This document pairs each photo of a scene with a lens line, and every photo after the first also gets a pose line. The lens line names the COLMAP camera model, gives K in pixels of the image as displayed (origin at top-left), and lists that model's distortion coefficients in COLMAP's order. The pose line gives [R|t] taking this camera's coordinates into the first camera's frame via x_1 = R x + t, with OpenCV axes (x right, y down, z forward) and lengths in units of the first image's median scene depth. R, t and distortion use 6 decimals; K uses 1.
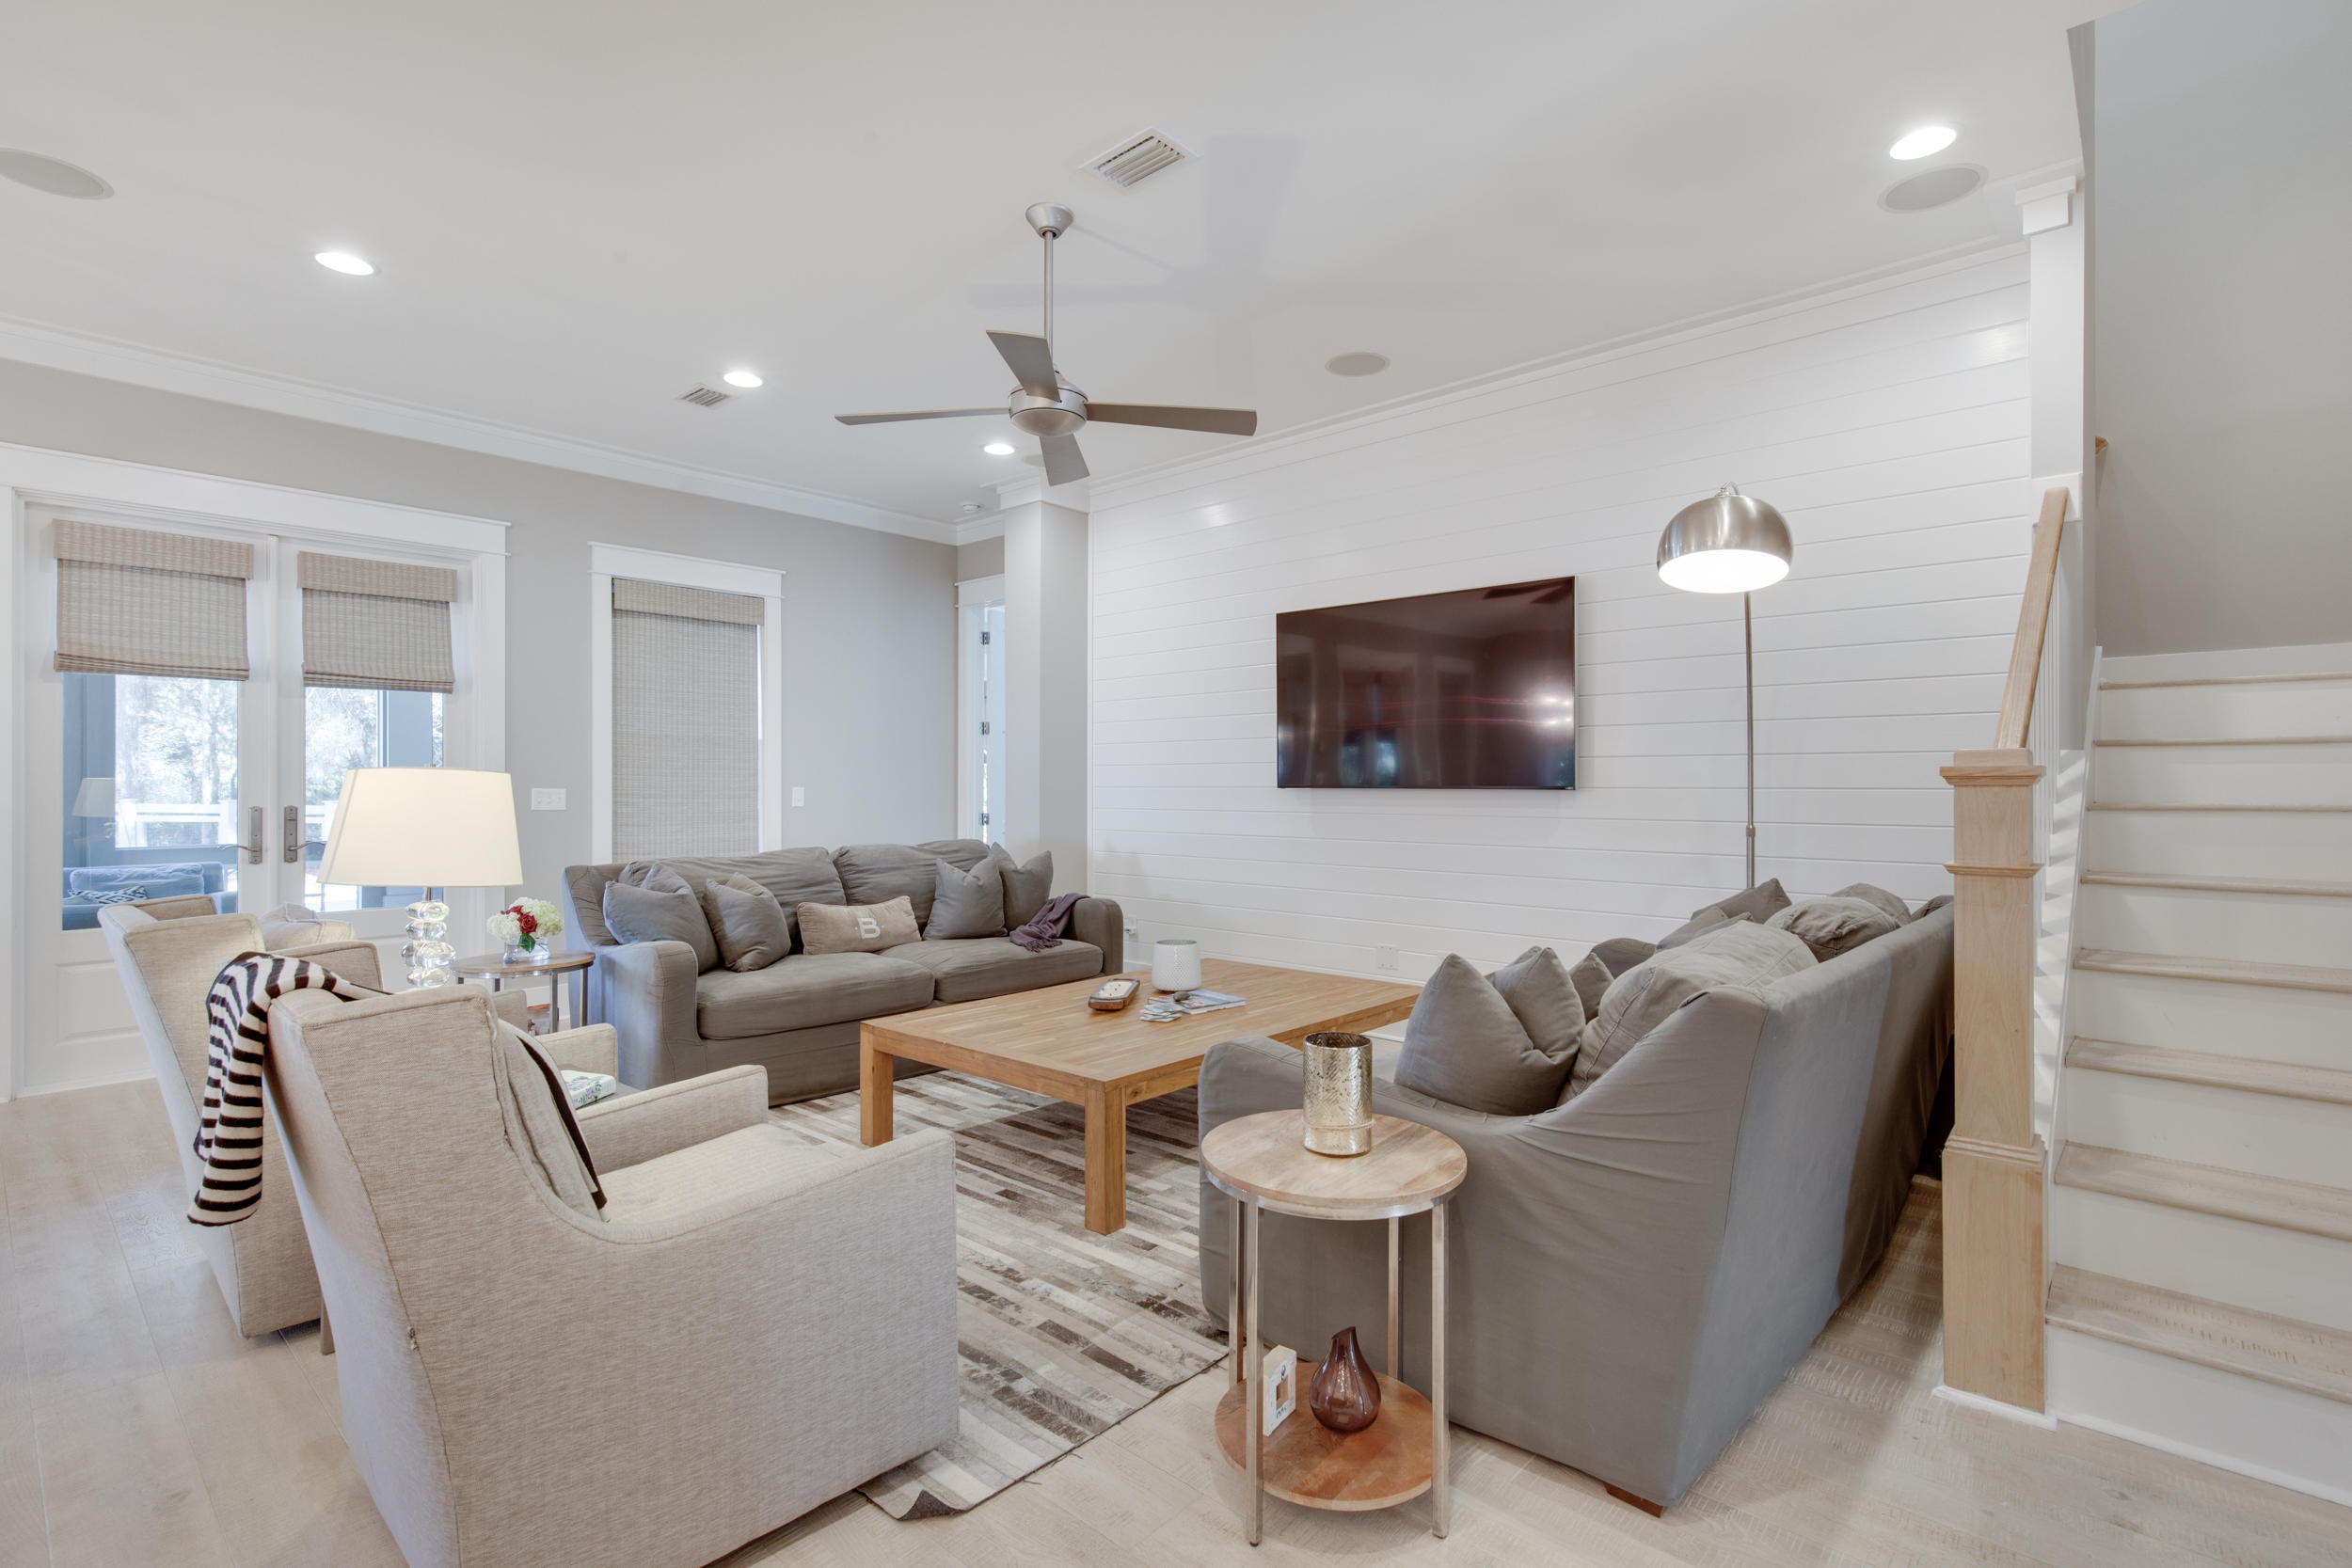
lens RADIAL K [[1089.3, 0, 1178.5], [0, 1089.3, 779.4], [0, 0, 1]] dist [0.012457, -0.001733]
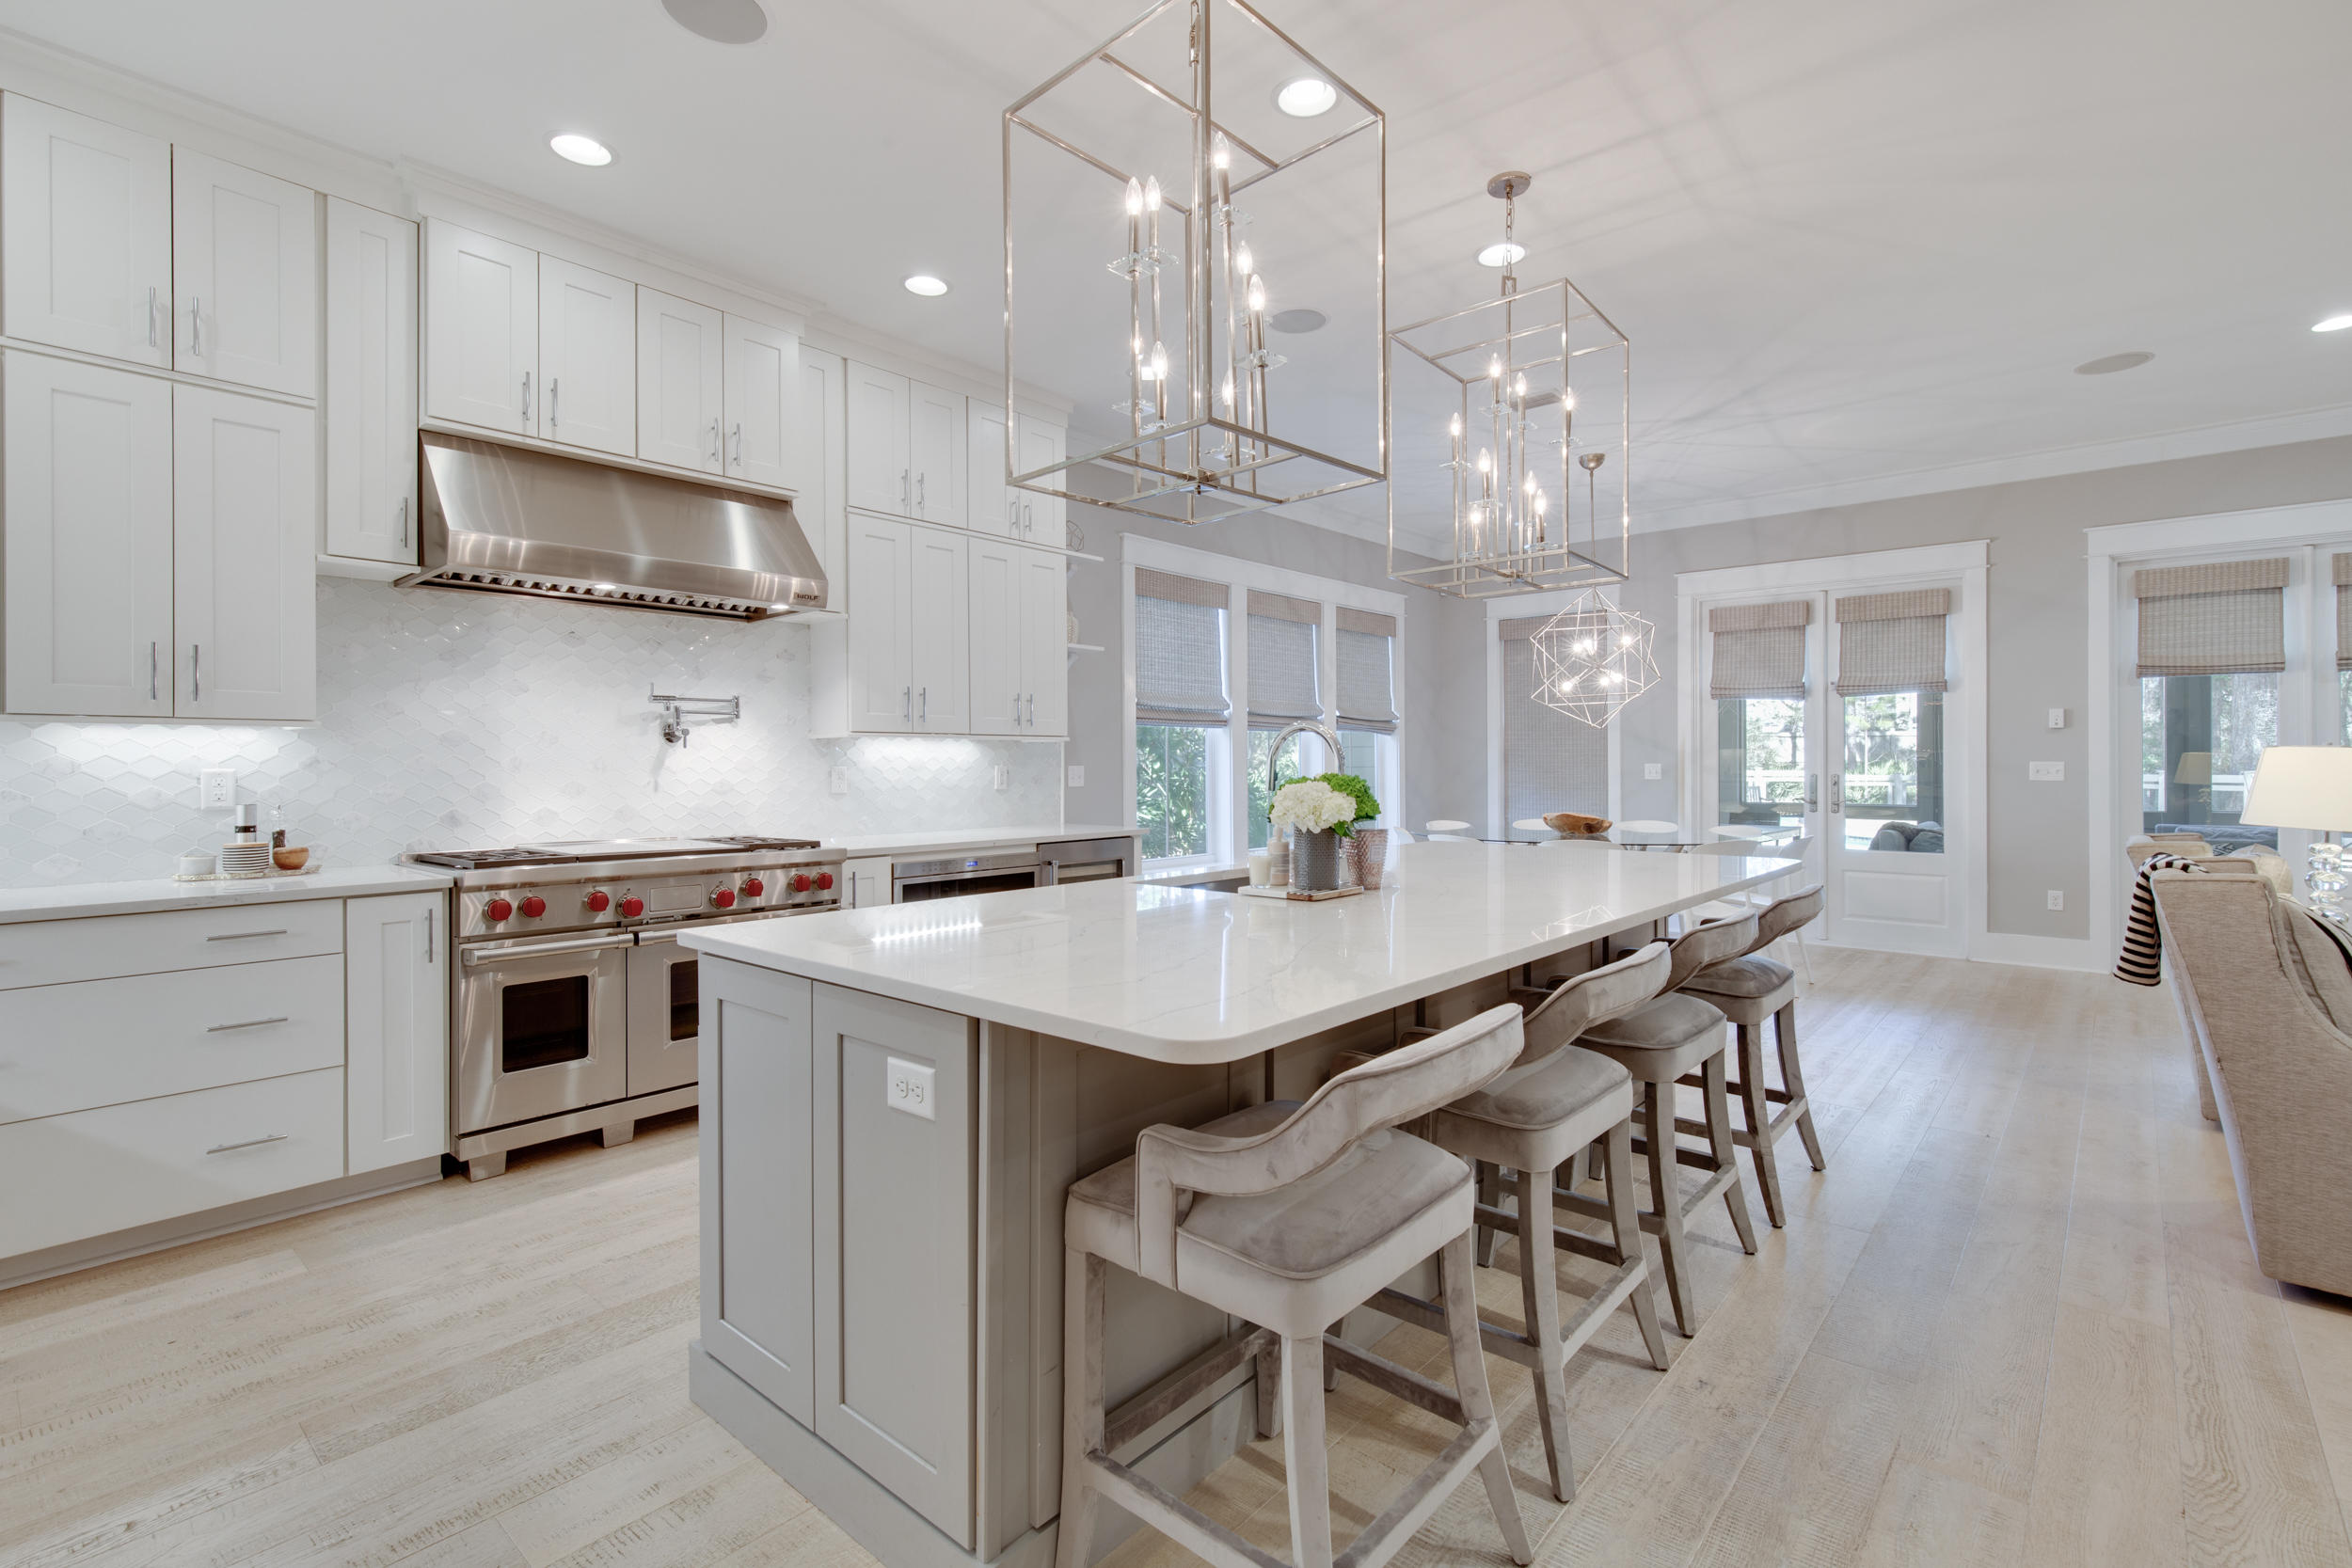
lens RADIAL K [[1089.3, 0, 1207.2], [0, 1089.3, 760.6], [0, 0, 1]] dist [0.012457, -0.001733]
pose [[0.032398, -0.001753, -0.999474, 0.312339], [0.008704, 0.999961, -0.001471, -0.001019], [0.999437, -0.008652, 0.032412, -0.213141]]
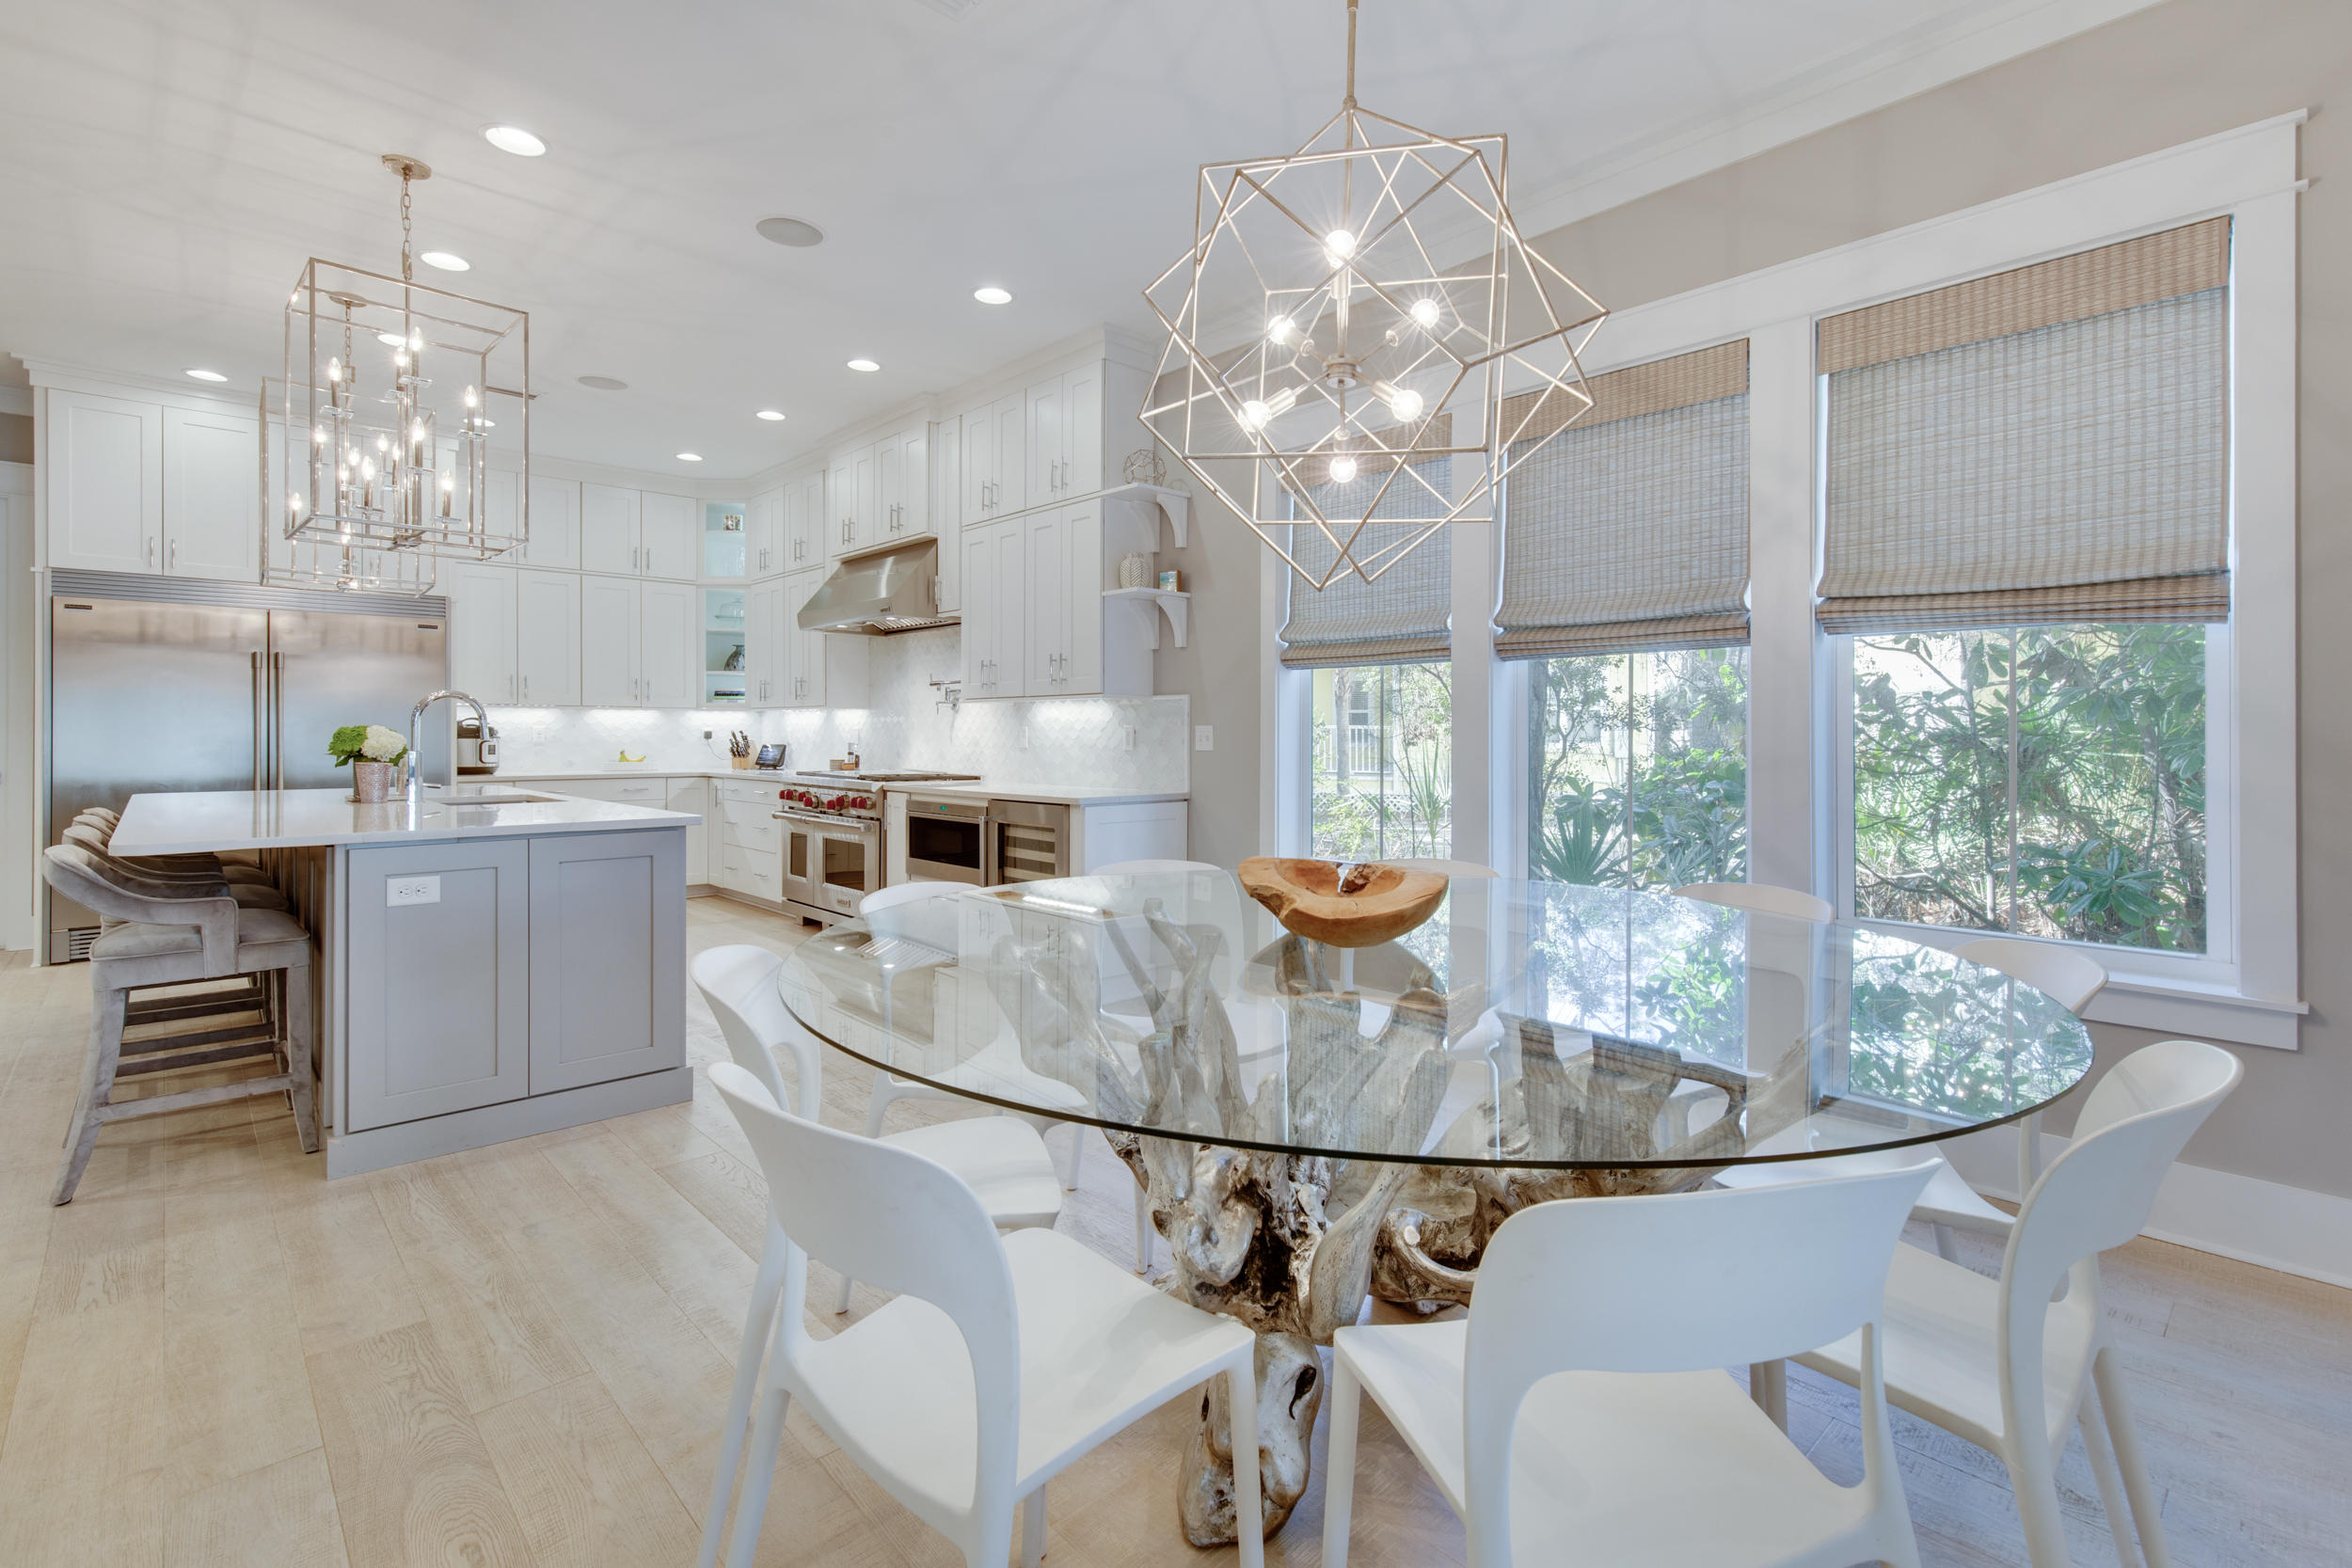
lens RADIAL K [[1089.3, 0, 1181.8], [0, 1089.3, 733.7], [0, 0, 1]] dist [0.012457, -0.001733]
pose [[-0.996490, -0.003966, 0.083613, -0.969361], [-0.004722, 0.999950, -0.008839, 0.018357], [-0.083574, -0.009203, -0.996459, 0.699133]]
